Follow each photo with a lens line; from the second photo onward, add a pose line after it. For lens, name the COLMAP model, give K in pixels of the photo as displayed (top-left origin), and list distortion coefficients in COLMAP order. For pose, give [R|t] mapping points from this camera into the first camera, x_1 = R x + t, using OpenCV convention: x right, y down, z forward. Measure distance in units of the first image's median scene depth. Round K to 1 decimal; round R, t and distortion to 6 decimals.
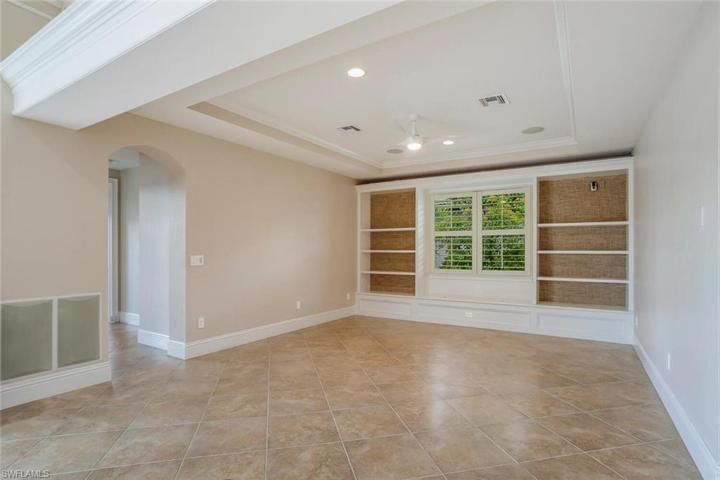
lens RADIAL K [[367.6, 0, 359.4], [0, 367.6, 249.0], [0, 0, 1]] dist [-0.044006, 0.025248]
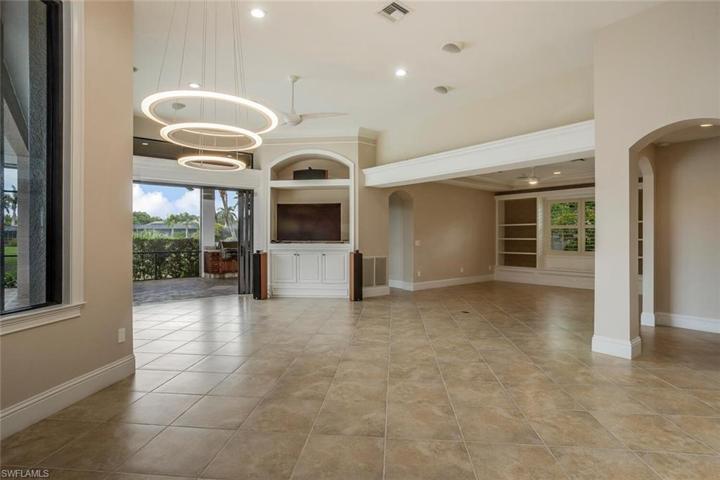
lens RADIAL K [[367.6, 0, 359.4], [0, 367.6, 249.0], [0, 0, 1]] dist [-0.044006, 0.025248]
pose [[0.950411, 0.004258, -0.310969, -0.074863], [0.004010, 0.999655, 0.025944, 0.006156], [0.310972, -0.025904, 0.950066, -0.659415]]
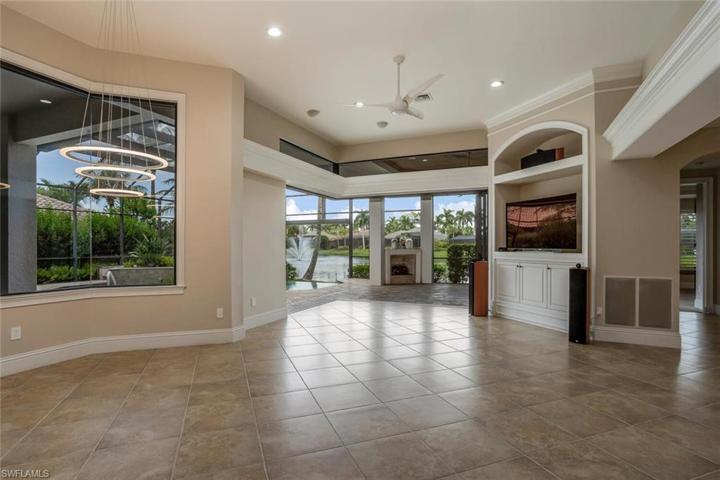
lens RADIAL K [[367.6, 0, 359.4], [0, 367.6, 249.0], [0, 0, 1]] dist [-0.044006, 0.025248]
pose [[0.140175, 0.006736, -0.990104, 0.198671], [-0.001024, 0.999977, 0.006658, 0.005958], [0.990126, 0.000080, 0.140179, -0.140917]]
